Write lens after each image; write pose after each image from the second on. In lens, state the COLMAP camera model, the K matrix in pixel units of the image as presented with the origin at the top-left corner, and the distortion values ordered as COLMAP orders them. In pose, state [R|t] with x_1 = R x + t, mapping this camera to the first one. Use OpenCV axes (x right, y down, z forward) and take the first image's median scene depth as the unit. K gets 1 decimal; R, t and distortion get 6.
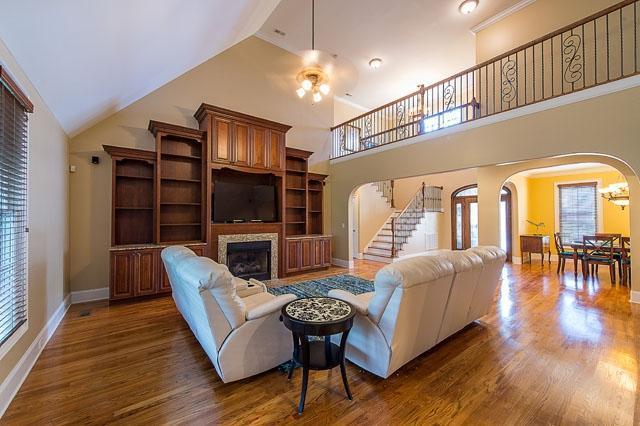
lens RADIAL K [[250.6, 0, 320.0], [0, 250.6, 213.0], [0, 0, 1]] dist [0.013717, 0.000082]
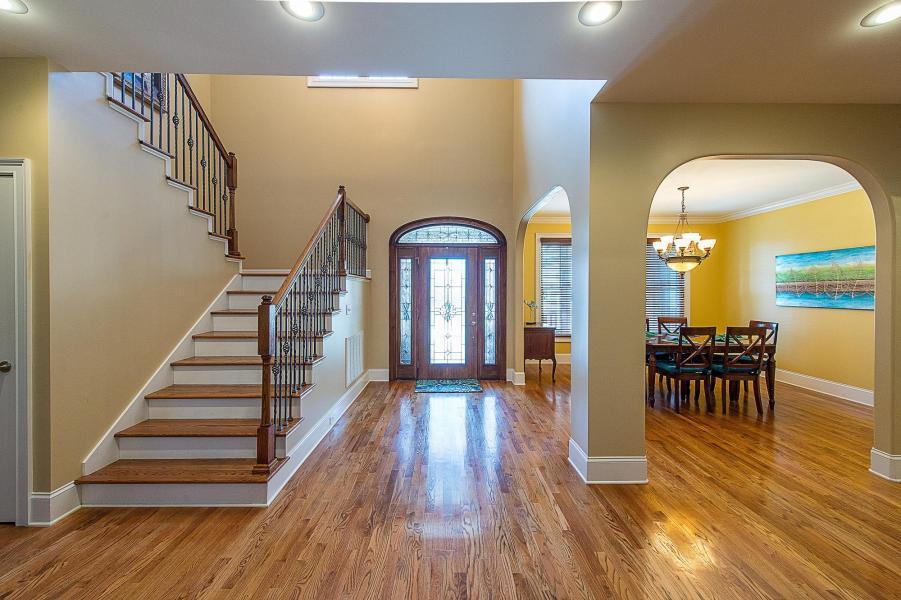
lens RADIAL K [[352.7, 0, 450.5], [0, 352.7, 300.0], [0, 0, 1]] dist [0.013717, 0.000082]
pose [[0.604956, -0.014301, 0.796130, 0.121988], [-0.015753, 0.999428, 0.029924, 0.013231], [-0.796103, -0.030644, 0.604385, 0.592632]]
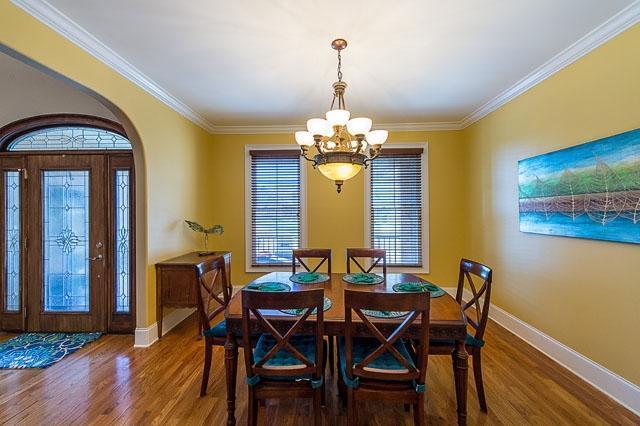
lens RADIAL K [[250.6, 0, 320.0], [0, 250.6, 213.0], [0, 0, 1]] dist [0.013717, 0.000082]
pose [[0.647752, -0.000059, 0.761851, 0.576809], [-0.009157, 0.999927, 0.007863, 0.009575], [-0.761796, -0.012070, 0.647704, 0.501505]]
